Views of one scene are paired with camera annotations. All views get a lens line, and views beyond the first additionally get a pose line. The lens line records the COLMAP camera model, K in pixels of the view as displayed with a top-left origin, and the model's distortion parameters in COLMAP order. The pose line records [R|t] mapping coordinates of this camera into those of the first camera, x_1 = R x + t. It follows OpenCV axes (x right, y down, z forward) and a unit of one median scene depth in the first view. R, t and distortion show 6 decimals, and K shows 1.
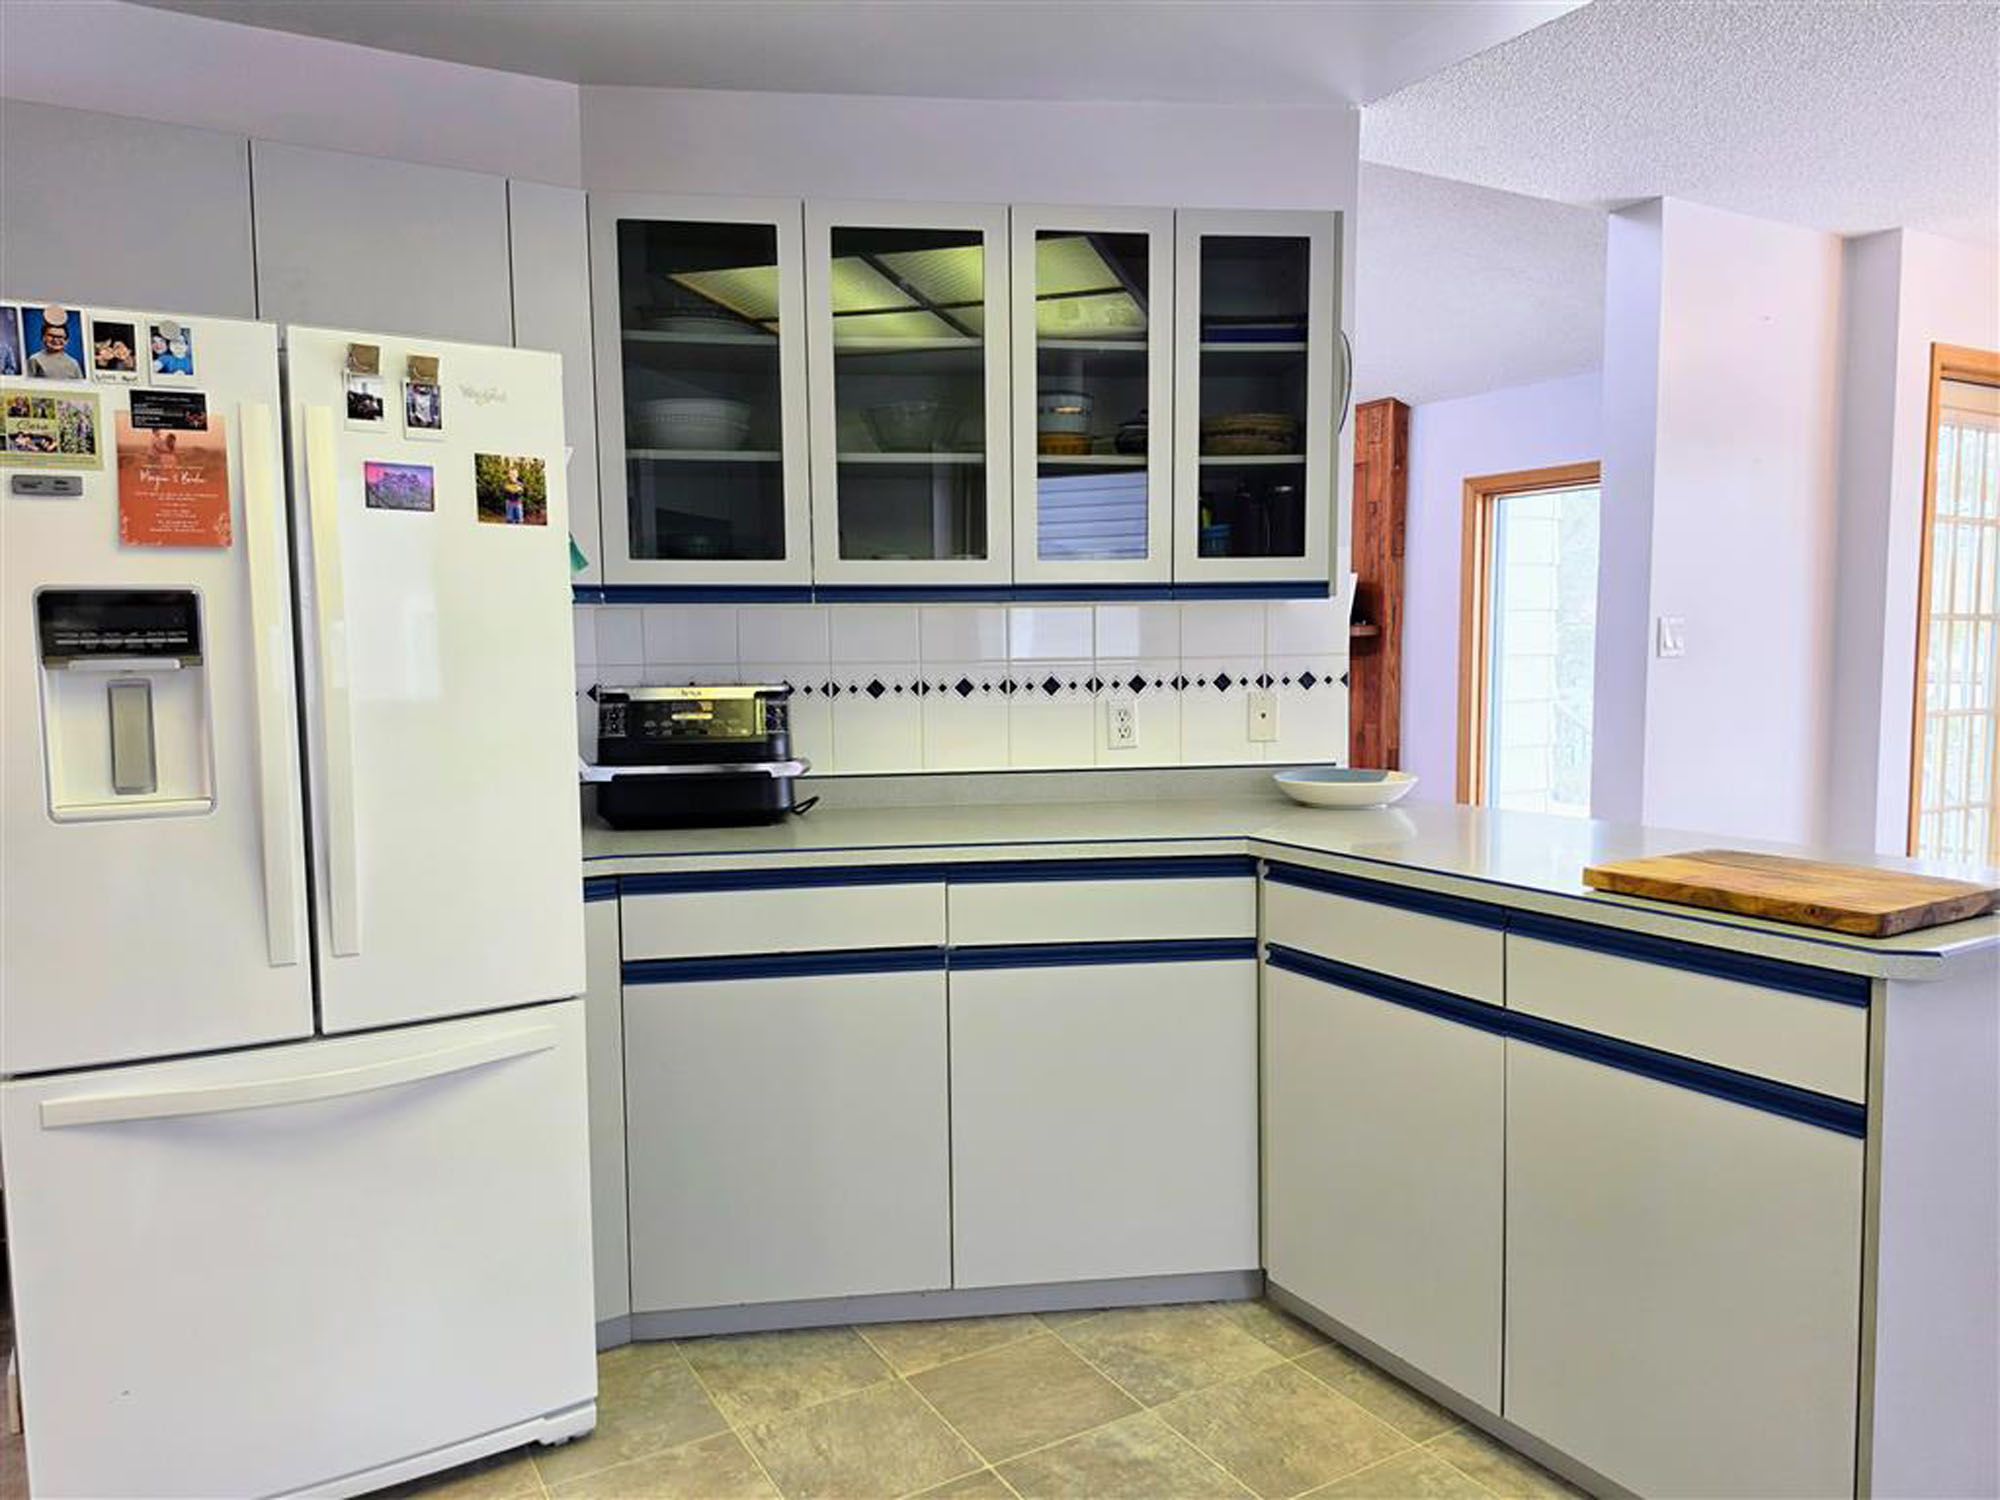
lens RADIAL K [[1379.6, 0, 996.3], [0, 1379.6, 752.3], [0, 0, 1]] dist [0.078444, -0.089307]
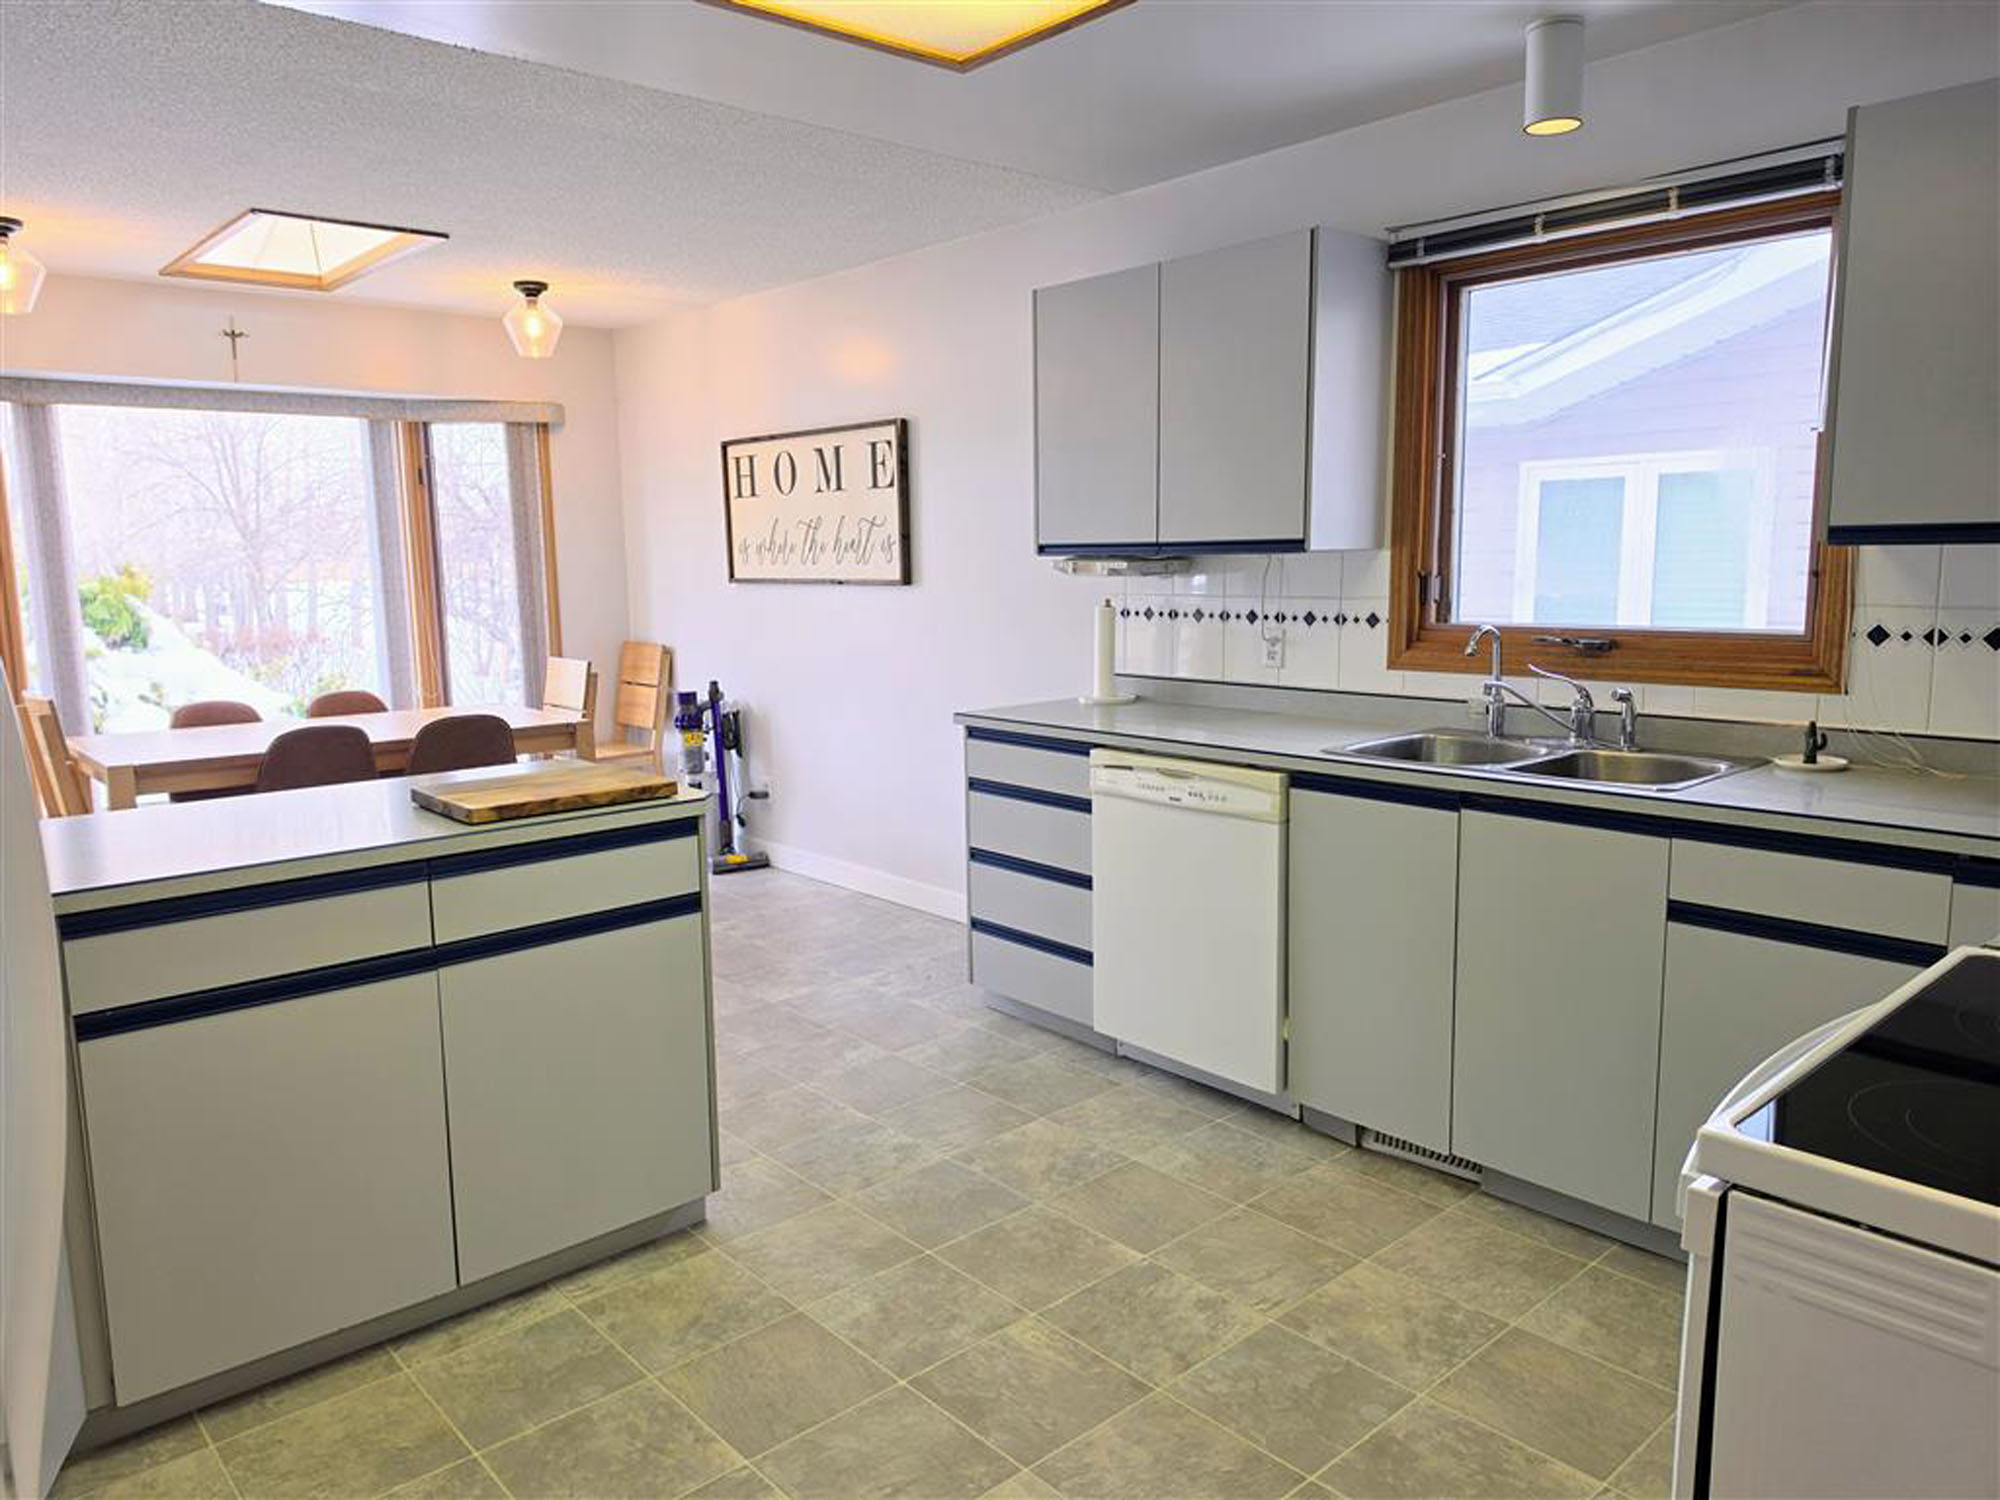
lens RADIAL K [[1379.6, 0, 1010.9], [0, 1379.6, 751.2], [0, 0, 1]] dist [0.078444, -0.089307]
pose [[-0.207678, -0.125858, 0.970067, -0.416776], [0.097010, 0.984150, 0.148453, -0.050294], [-0.973375, 0.124937, -0.192176, 0.364379]]
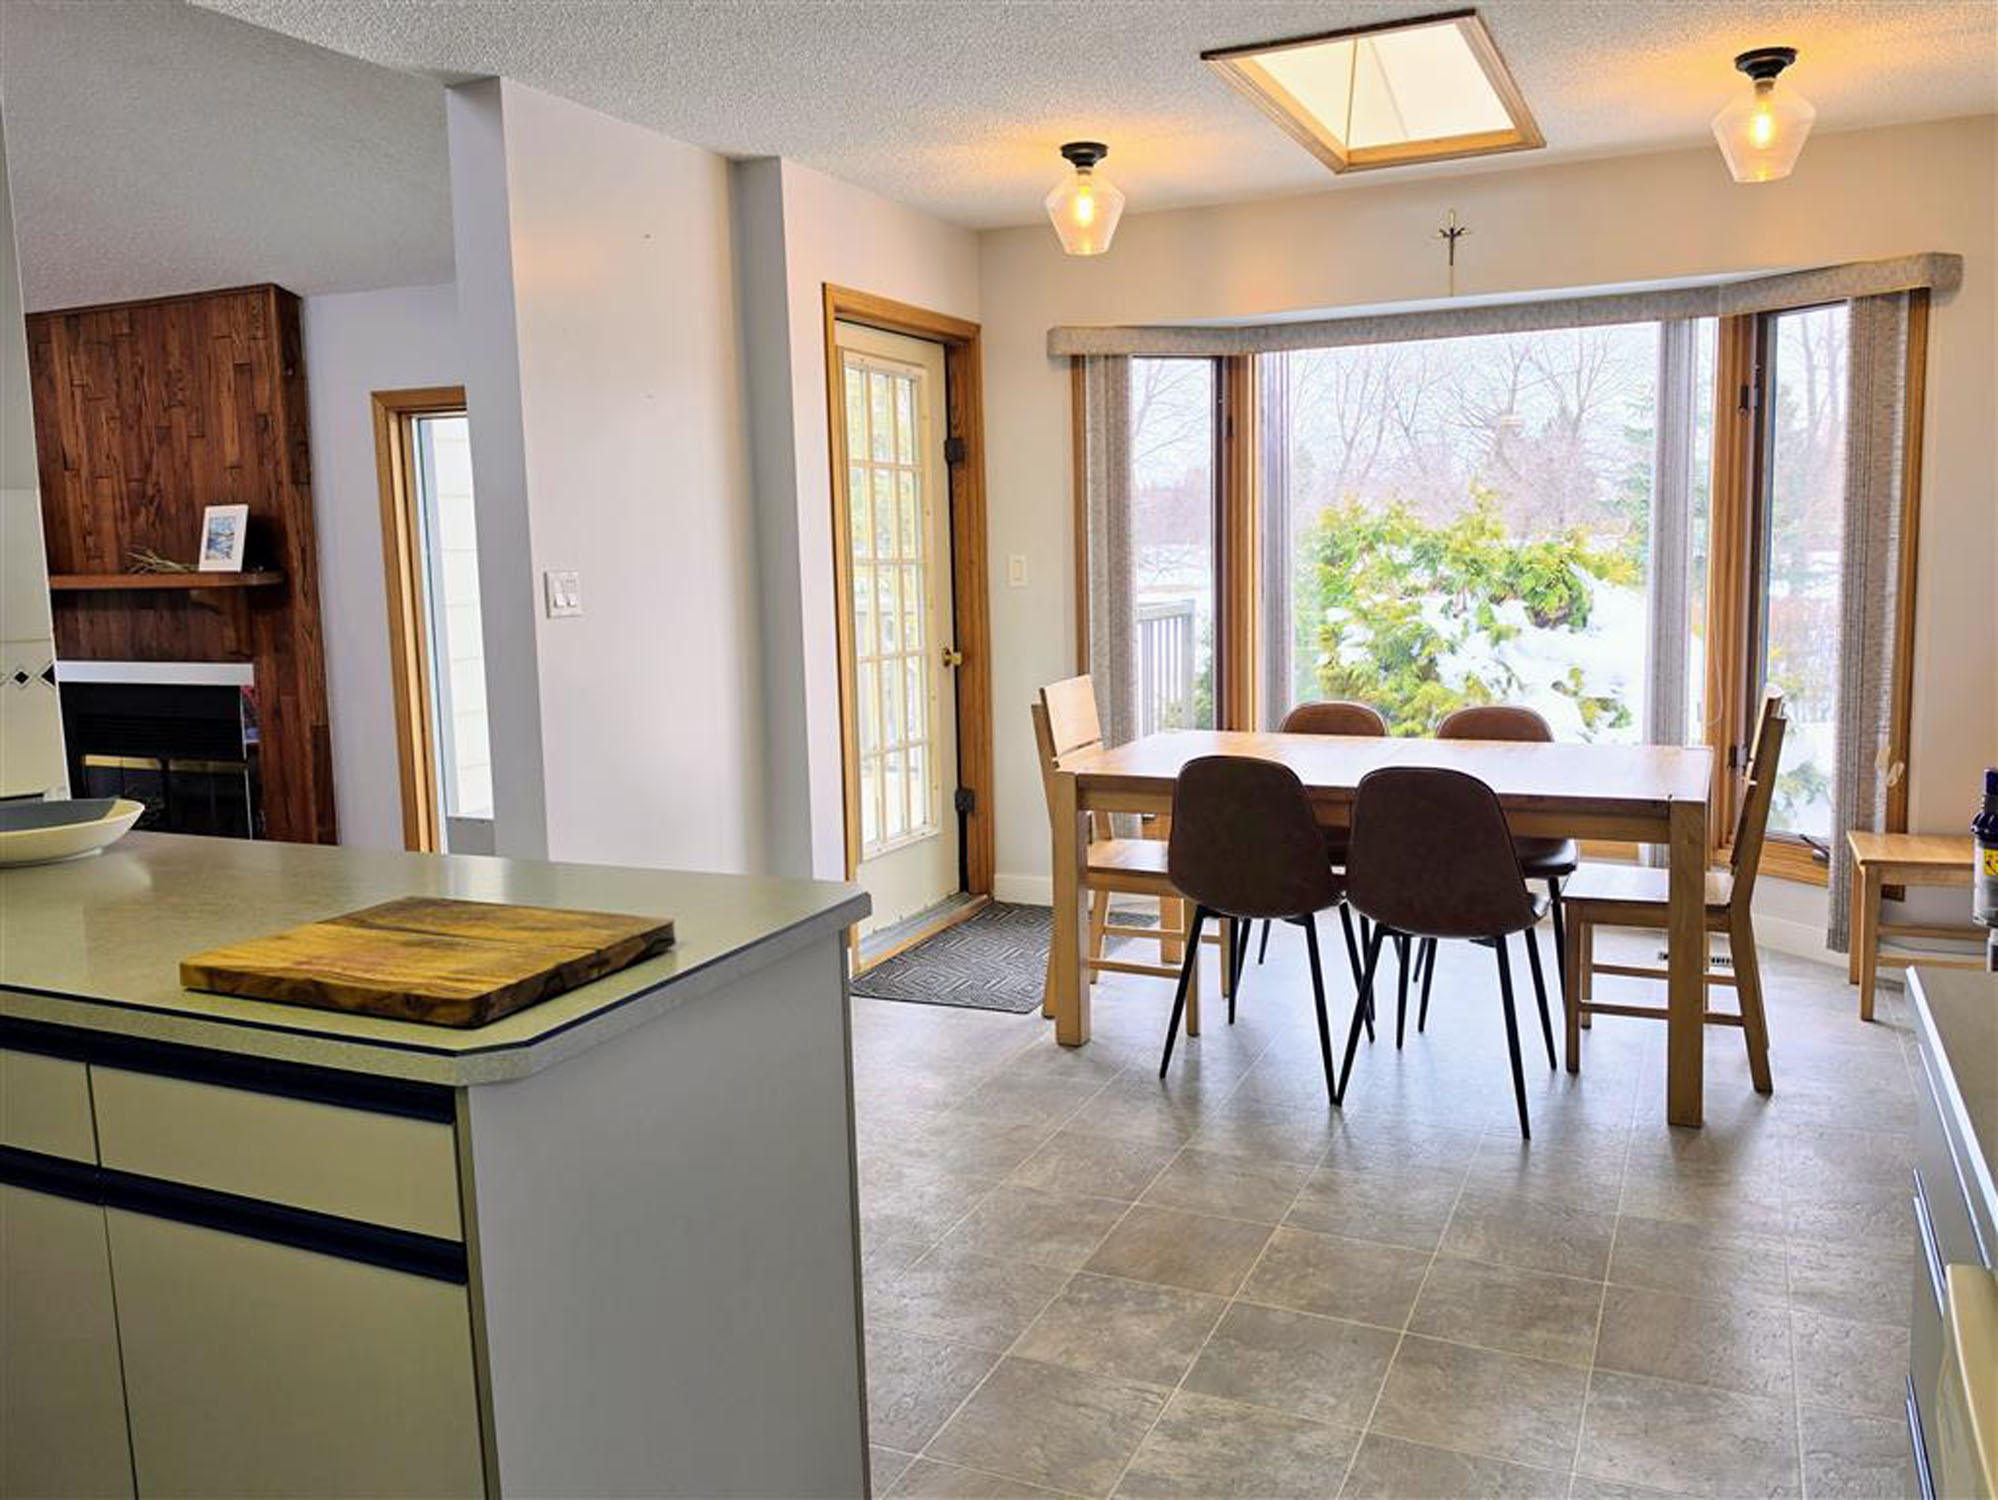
lens RADIAL K [[1529.7, 0, 1069.8], [0, 1529.7, 725.7], [0, 0, 1]] dist [0.041244, -0.042294]
pose [[0.806929, -0.076030, 0.585735, 0.158599], [0.060291, 0.997103, 0.046368, -0.023955], [-0.587563, -0.002102, 0.809175, 0.034416]]
